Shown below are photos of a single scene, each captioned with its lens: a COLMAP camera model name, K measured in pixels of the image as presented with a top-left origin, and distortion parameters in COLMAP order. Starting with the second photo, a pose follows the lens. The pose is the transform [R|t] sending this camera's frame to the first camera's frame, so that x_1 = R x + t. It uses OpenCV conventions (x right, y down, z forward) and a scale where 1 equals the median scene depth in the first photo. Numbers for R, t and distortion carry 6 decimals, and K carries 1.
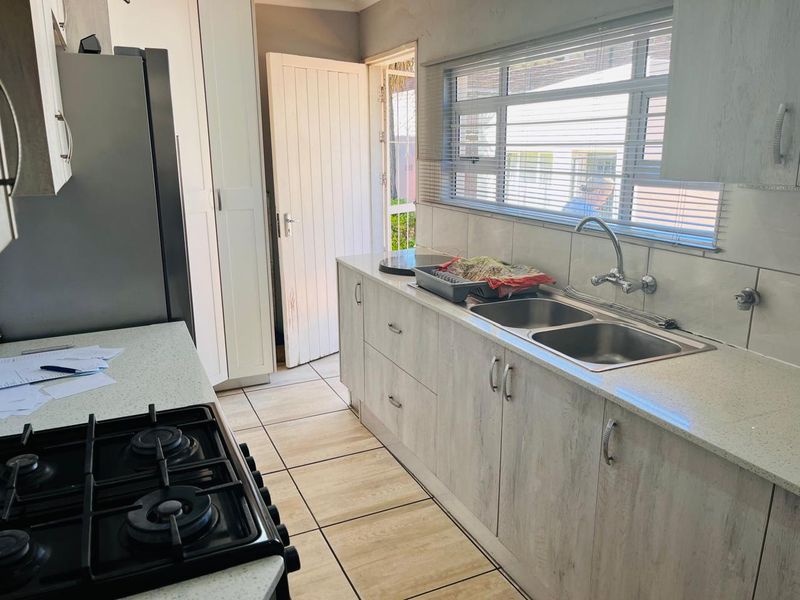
lens RADIAL K [[606.8, 0, 400.0], [0, 606.8, 300.0], [0, 0, 1]] dist [0.008752, -0.003048]
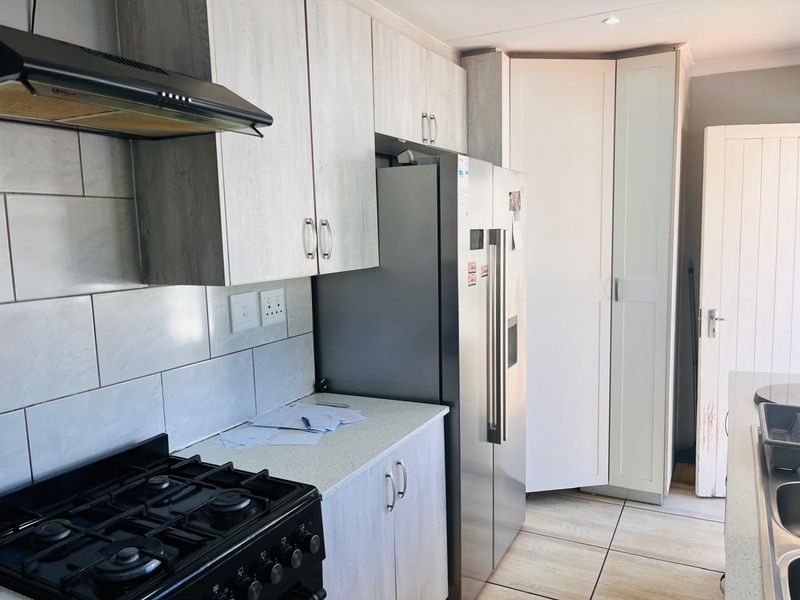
lens RADIAL K [[606.8, 0, 400.0], [0, 606.8, 300.0], [0, 0, 1]] dist [0.008752, -0.003048]
pose [[0.603160, 0.073112, -0.794262, 0.252107], [-0.172492, 0.984182, -0.040395, -0.055534], [0.778745, 0.161369, 0.606231, 0.181639]]
